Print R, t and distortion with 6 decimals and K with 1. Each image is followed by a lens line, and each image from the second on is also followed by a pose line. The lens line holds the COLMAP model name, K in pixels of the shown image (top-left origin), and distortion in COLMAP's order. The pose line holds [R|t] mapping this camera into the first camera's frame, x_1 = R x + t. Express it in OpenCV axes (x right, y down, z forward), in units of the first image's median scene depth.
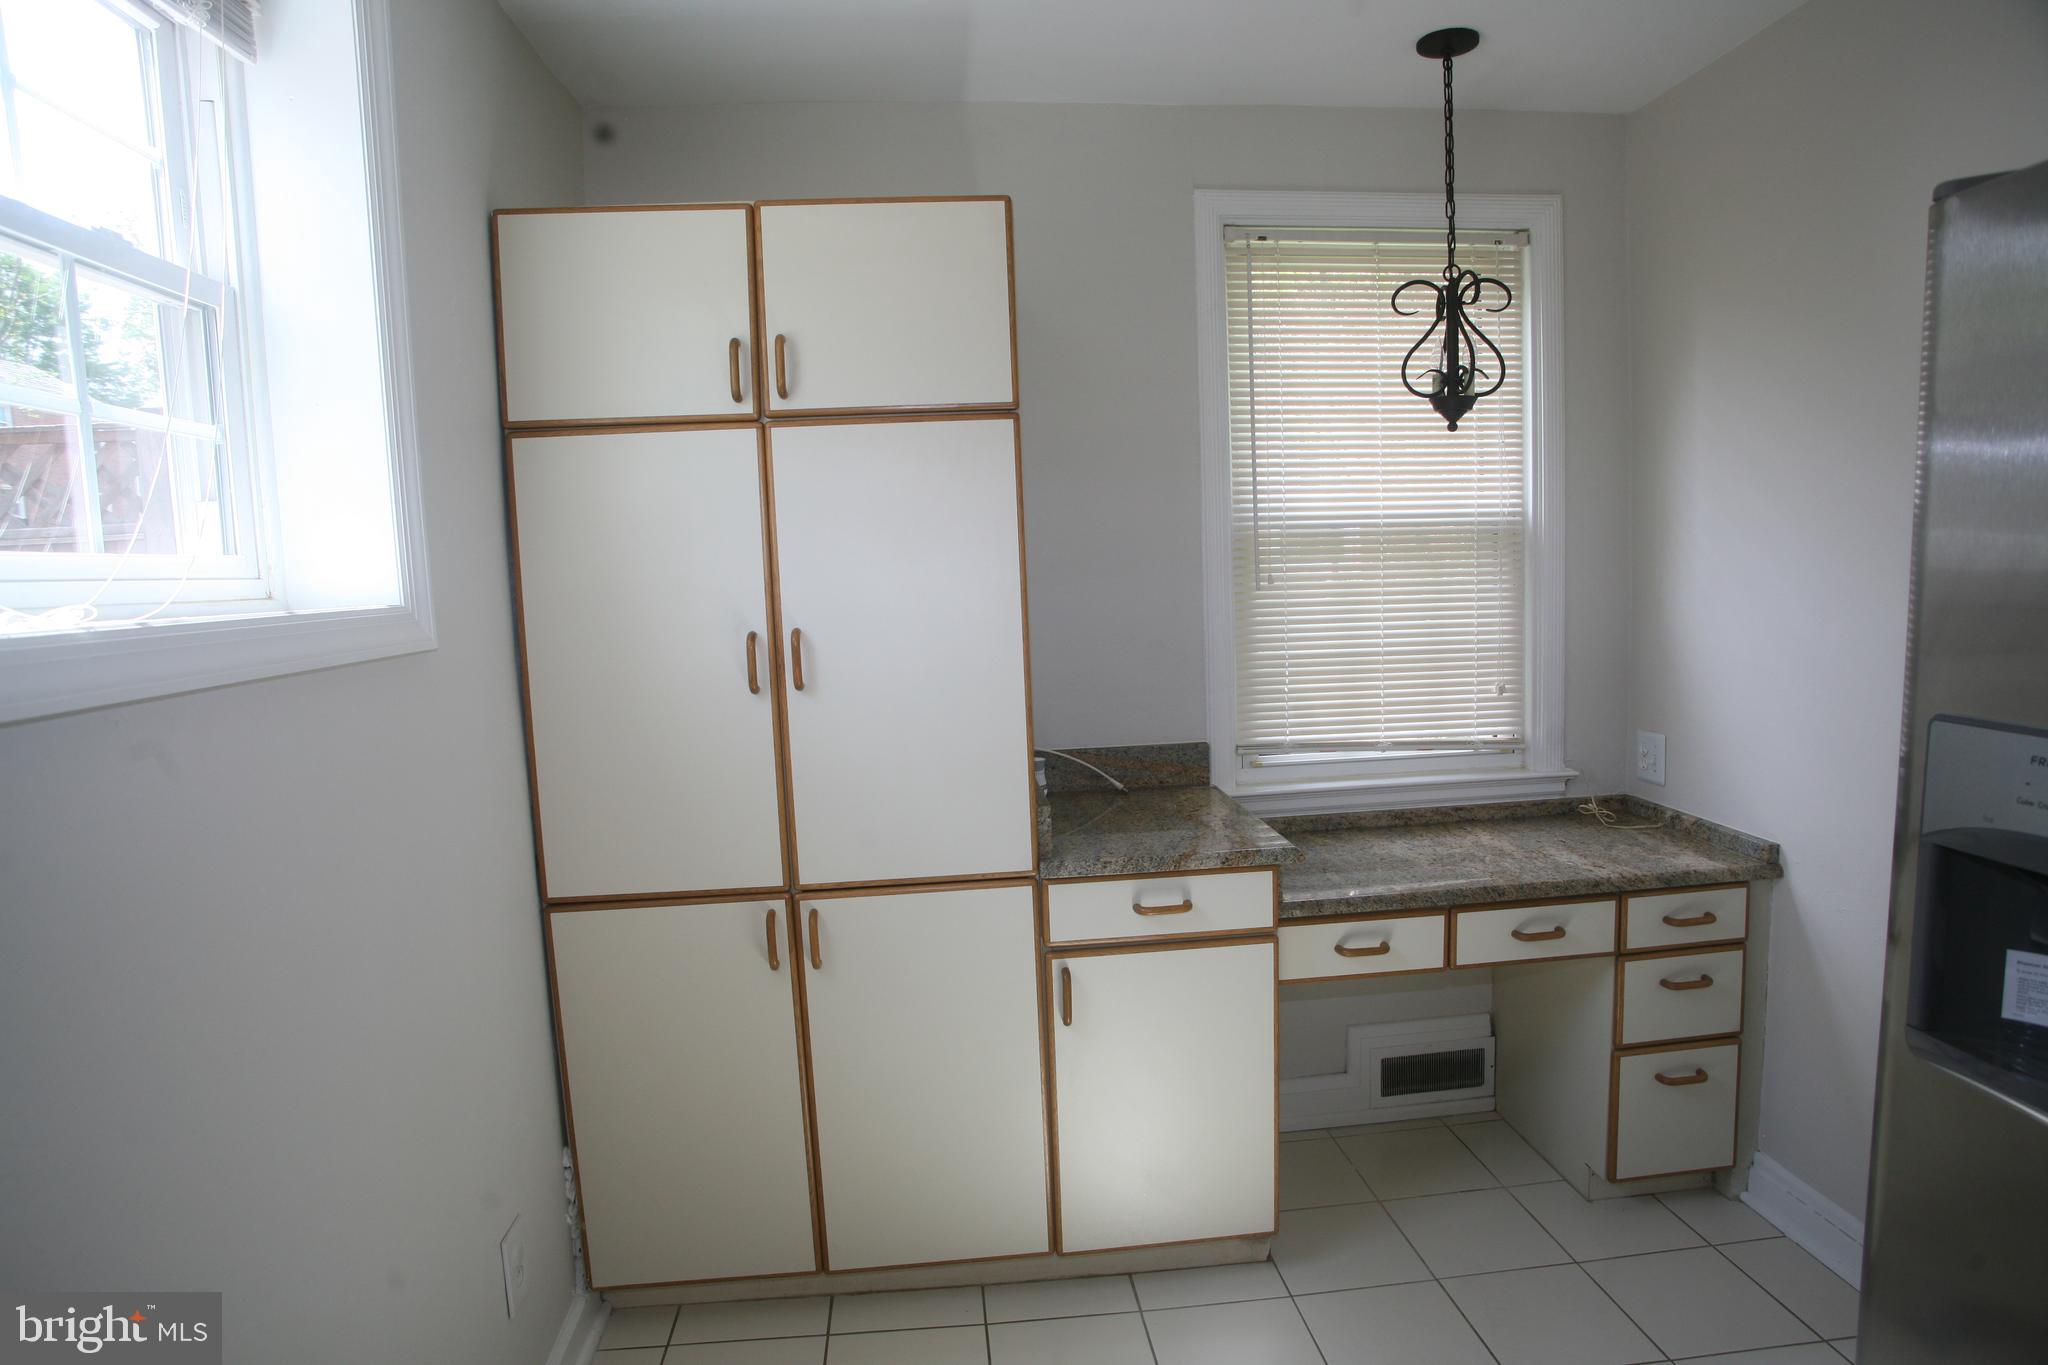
lens RADIAL K [[1161.7, 0, 1022.7], [0, 1161.7, 682.2], [0, 0, 1]] dist [-0.089257, 0.013467]
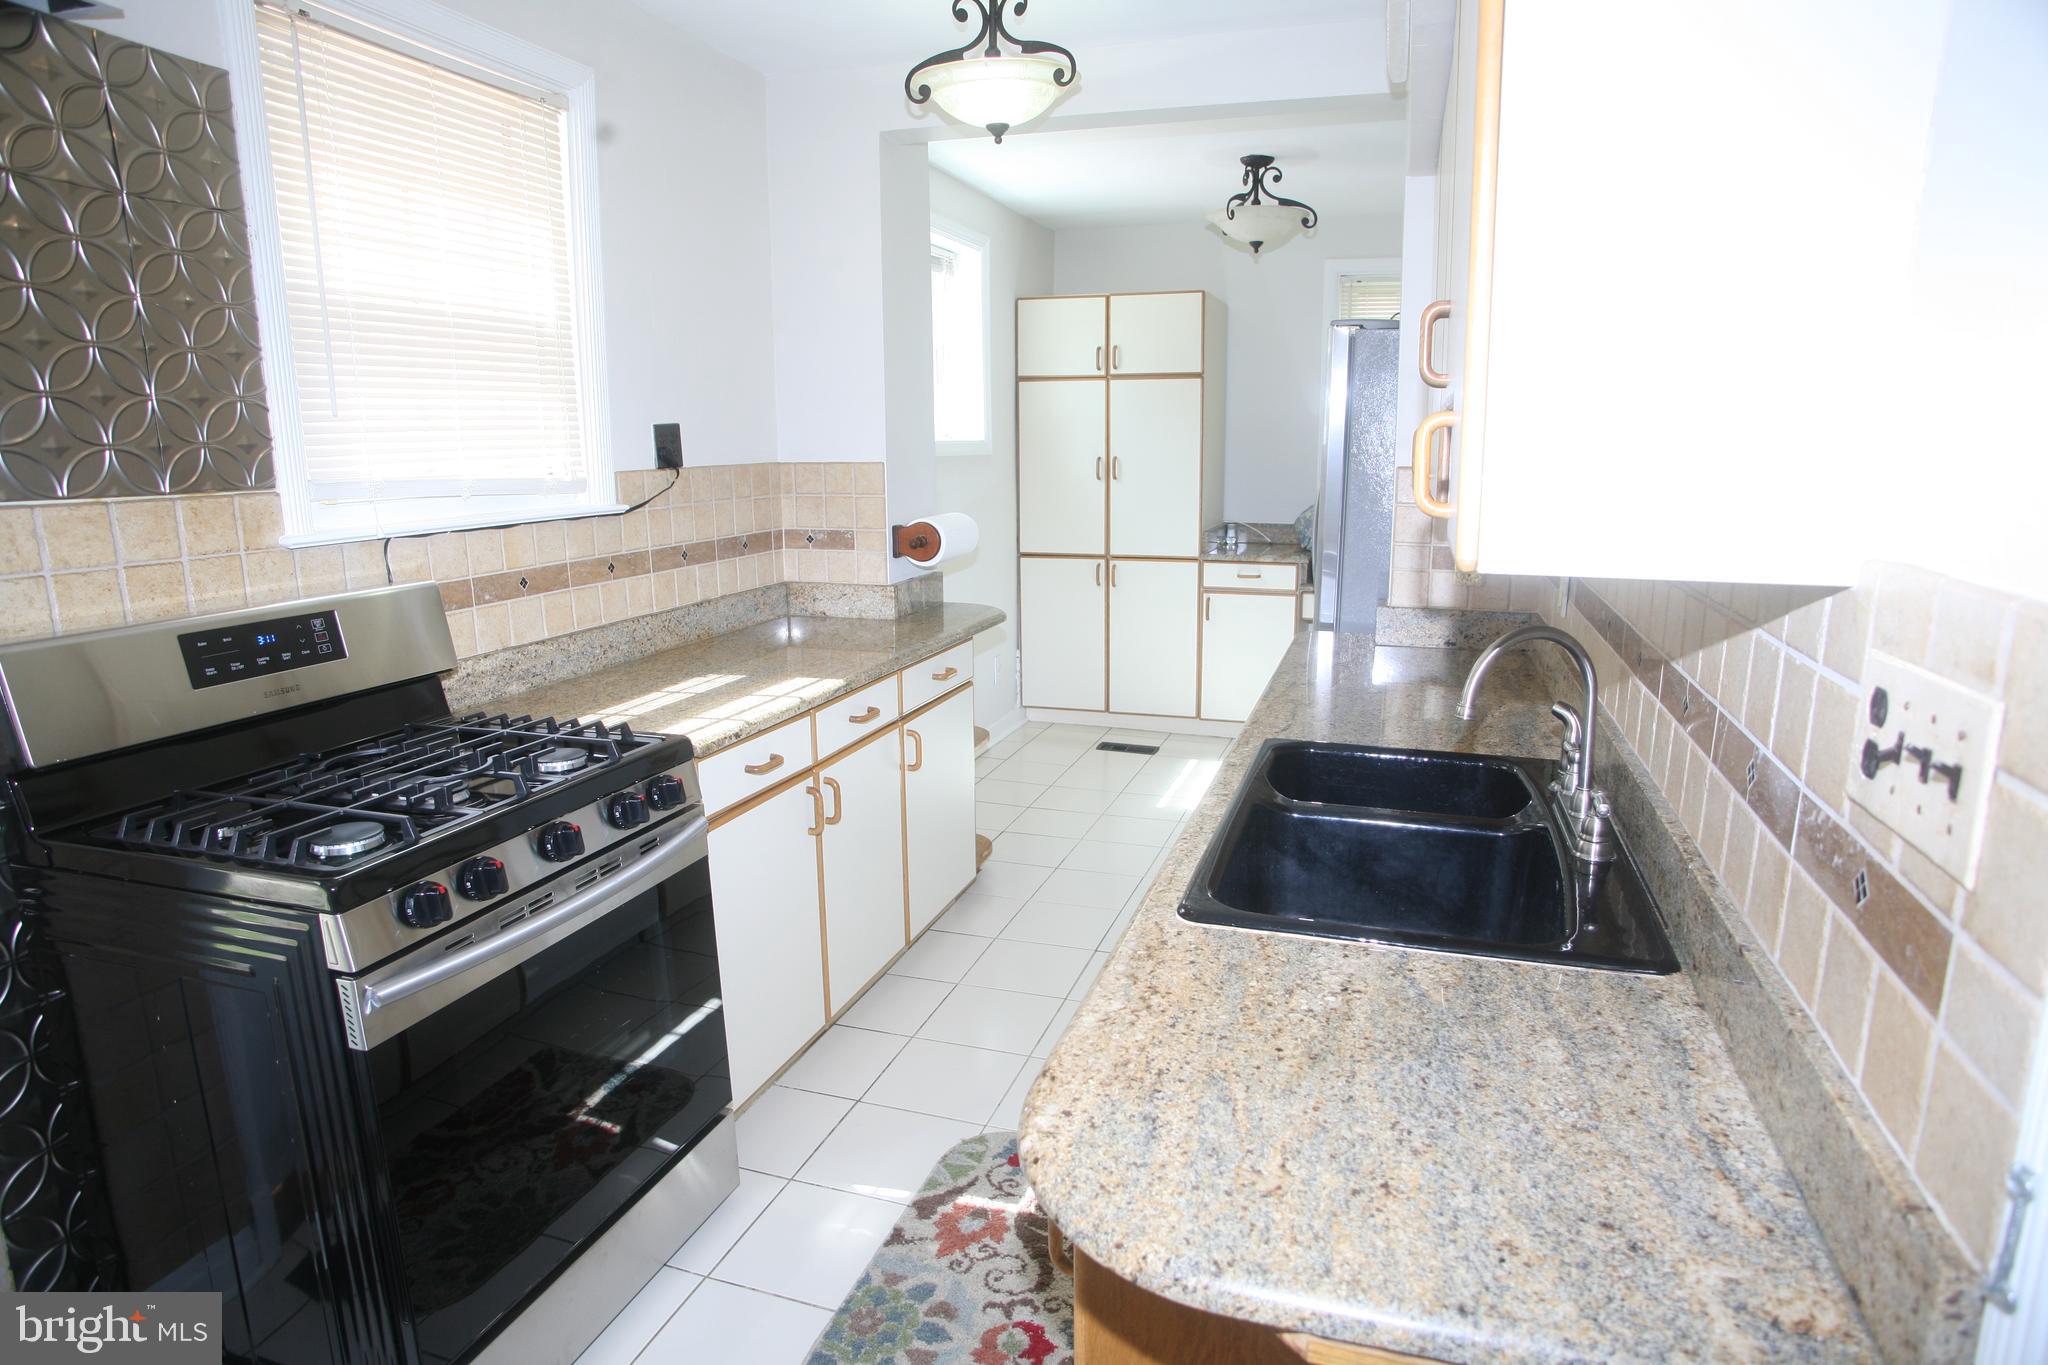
lens RADIAL K [[1161.7, 0, 1030.3], [0, 1161.7, 678.2], [0, 0, 1]] dist [-0.089257, 0.013467]
pose [[0.923832, 0.113590, -0.365556, 0.641816], [-0.071548, 0.989368, 0.126613, 0.133686], [0.376052, -0.090814, 0.922138, -1.545144]]
